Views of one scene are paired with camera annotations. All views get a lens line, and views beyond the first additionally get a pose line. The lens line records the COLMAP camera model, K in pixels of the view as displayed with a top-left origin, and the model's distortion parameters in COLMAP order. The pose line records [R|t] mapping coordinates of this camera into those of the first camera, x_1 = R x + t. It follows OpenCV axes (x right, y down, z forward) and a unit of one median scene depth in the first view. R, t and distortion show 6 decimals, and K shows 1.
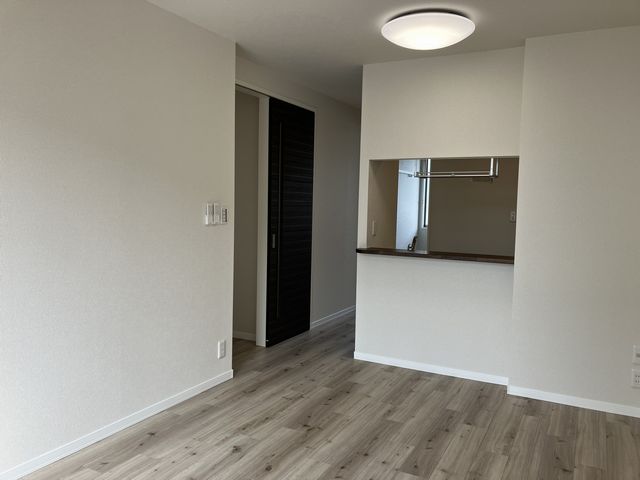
lens RADIAL K [[533.6, 0, 317.0], [0, 533.6, 242.0], [0, 0, 1]] dist [0.018444, -0.008587]
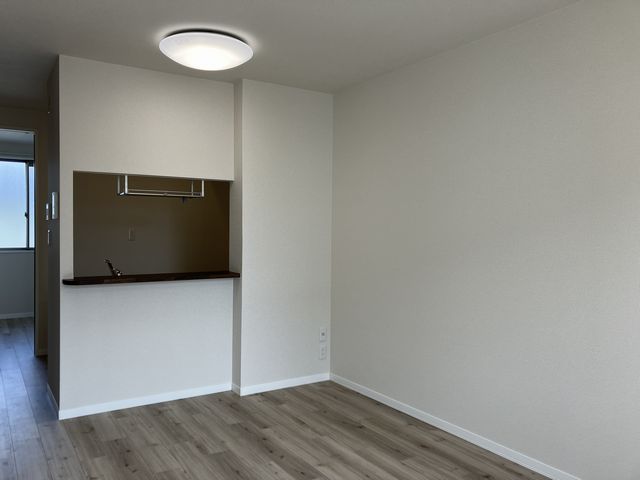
lens RADIAL K [[533.6, 0, 318.1], [0, 533.6, 237.9], [0, 0, 1]] dist [0.018444, -0.008587]
pose [[0.485834, -0.039432, 0.873161, -0.535210], [0.065846, 0.997794, 0.008423, -0.040156], [-0.871568, 0.053402, 0.487358, 0.324625]]
